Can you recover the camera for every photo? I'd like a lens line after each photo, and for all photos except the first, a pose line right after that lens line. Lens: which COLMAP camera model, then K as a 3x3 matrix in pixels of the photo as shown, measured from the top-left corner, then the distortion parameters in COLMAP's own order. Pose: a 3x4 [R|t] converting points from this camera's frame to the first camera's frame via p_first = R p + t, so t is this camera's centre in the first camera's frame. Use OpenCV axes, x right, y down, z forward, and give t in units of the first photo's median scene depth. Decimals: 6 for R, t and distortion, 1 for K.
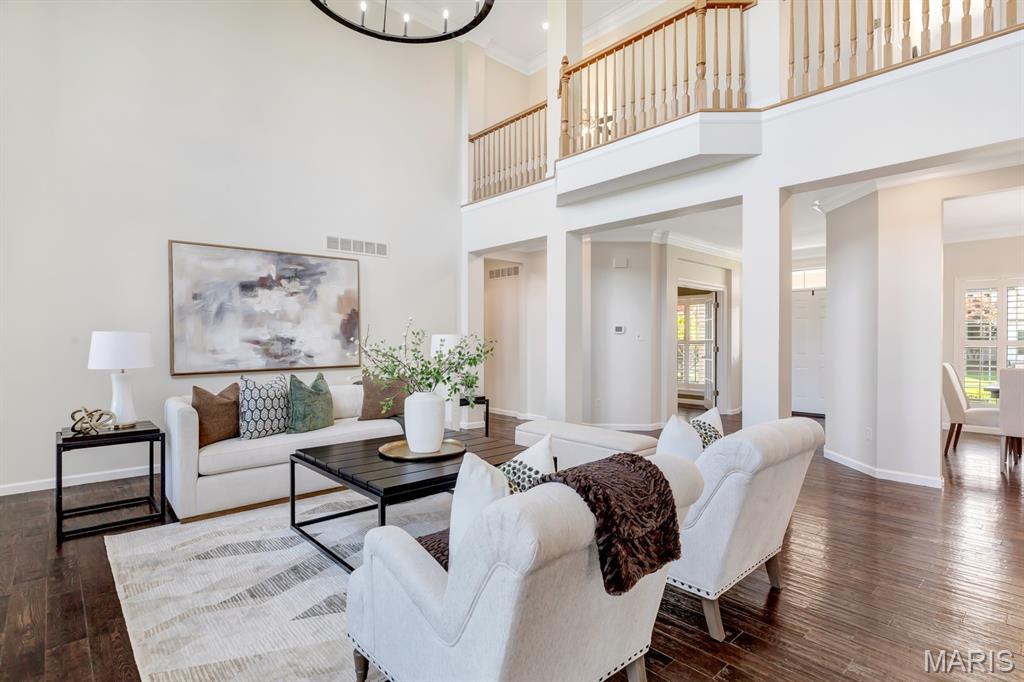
lens RADIAL K [[509.7, 0, 512.2], [0, 509.7, 341.9], [0, 0, 1]] dist [-0.001447, -0.000079]
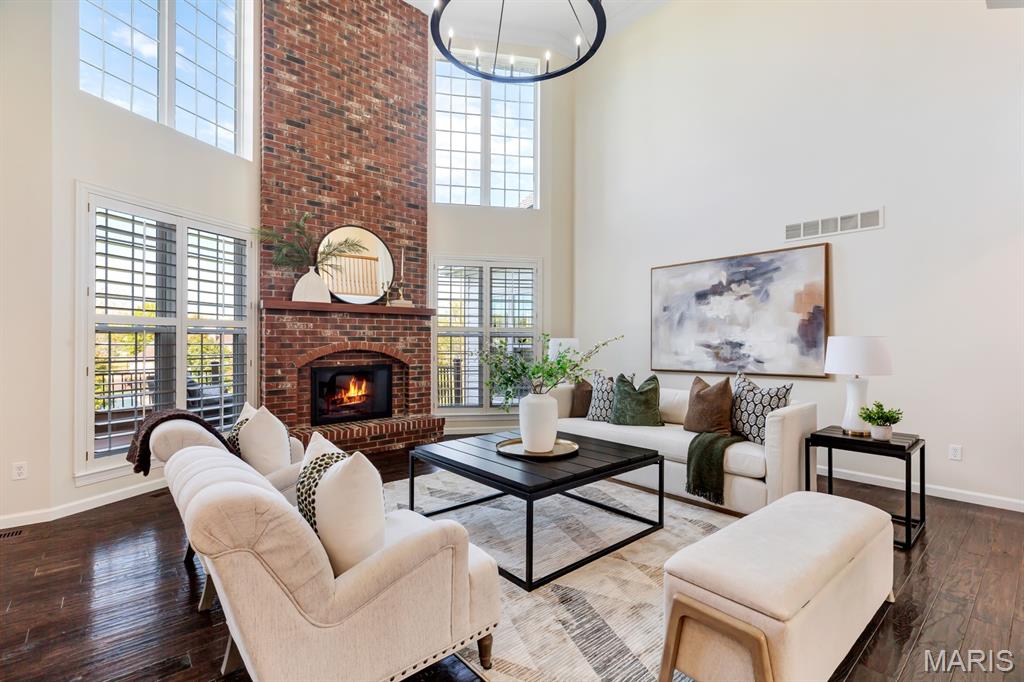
lens RADIAL K [[464.2, 0, 512.8], [0, 464.2, 341.3], [0, 0, 1]] dist [-0.001657, -0.000181]
pose [[-0.028960, -0.002063, -0.999578, 0.478006], [-0.006729, 0.999976, -0.001869, -0.004609], [0.999558, 0.006672, -0.028973, 0.596105]]
